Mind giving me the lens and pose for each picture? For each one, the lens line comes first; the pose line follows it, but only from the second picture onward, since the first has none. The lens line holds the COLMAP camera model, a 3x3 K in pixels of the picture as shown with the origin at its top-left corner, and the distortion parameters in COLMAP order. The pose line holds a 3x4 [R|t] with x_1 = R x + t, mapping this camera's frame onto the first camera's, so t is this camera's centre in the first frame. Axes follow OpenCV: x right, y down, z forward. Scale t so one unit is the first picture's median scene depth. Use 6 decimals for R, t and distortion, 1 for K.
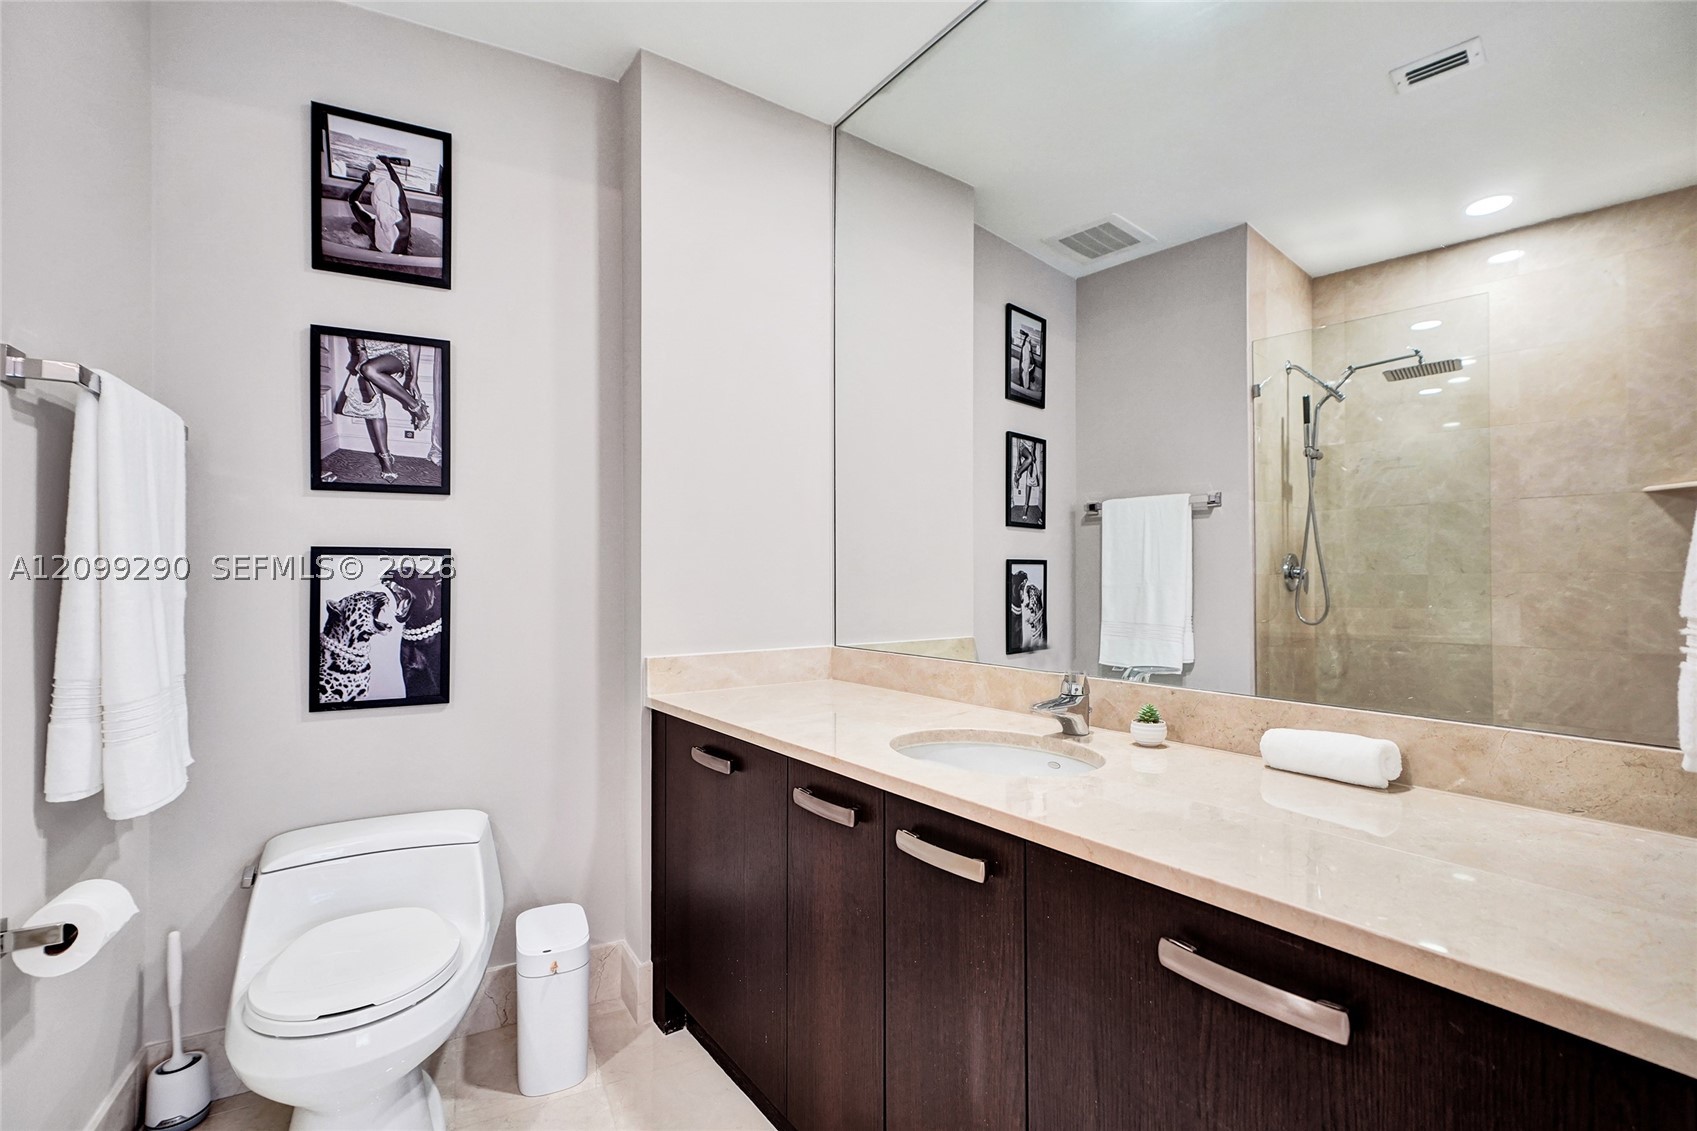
lens RADIAL K [[774.5, 0, 850.1], [0, 774.5, 564.5], [0, 0, 1]] dist [0.001621, 0.008118]
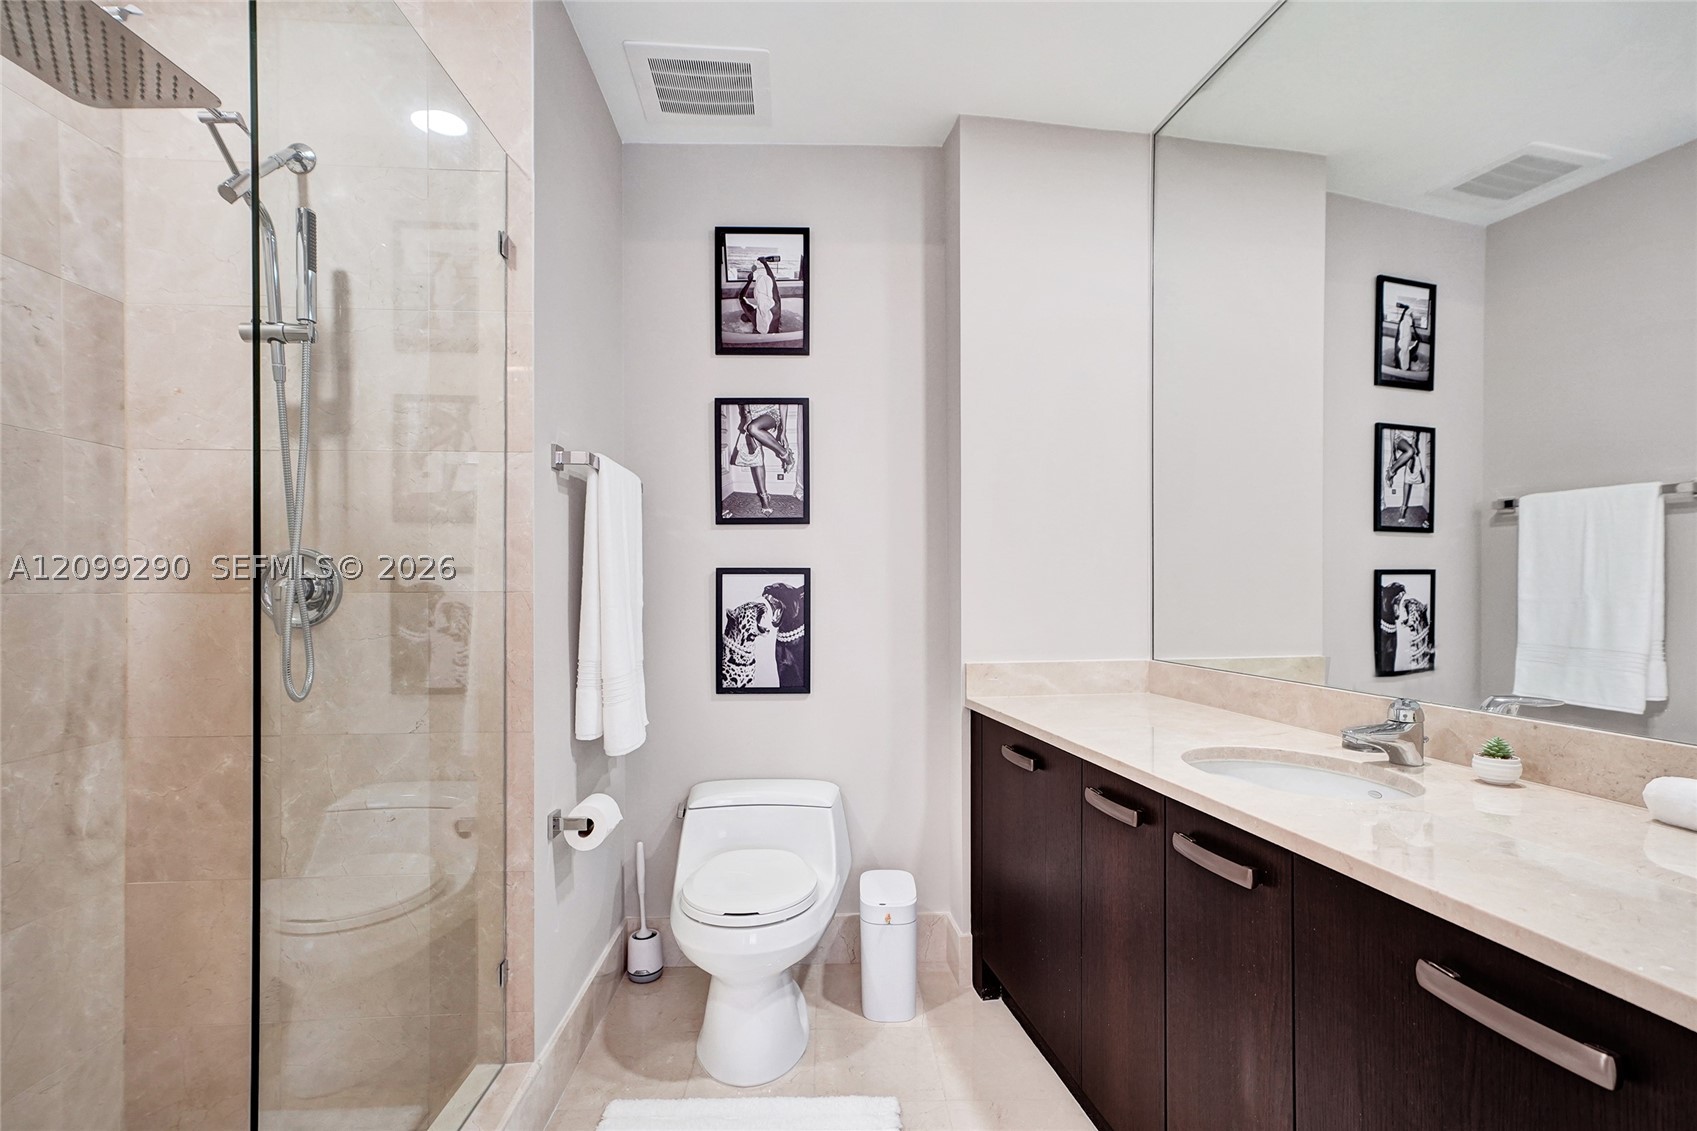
lens RADIAL K [[794.1, 0, 849.5], [0, 794.1, 576.5], [0, 0, 1]] dist [-0.002307, 0.007228]
pose [[0.903461, -0.005952, -0.428629, 0.081025], [0.008212, 0.999960, 0.003423, -0.010781], [0.428592, -0.006613, 0.903474, -0.110900]]
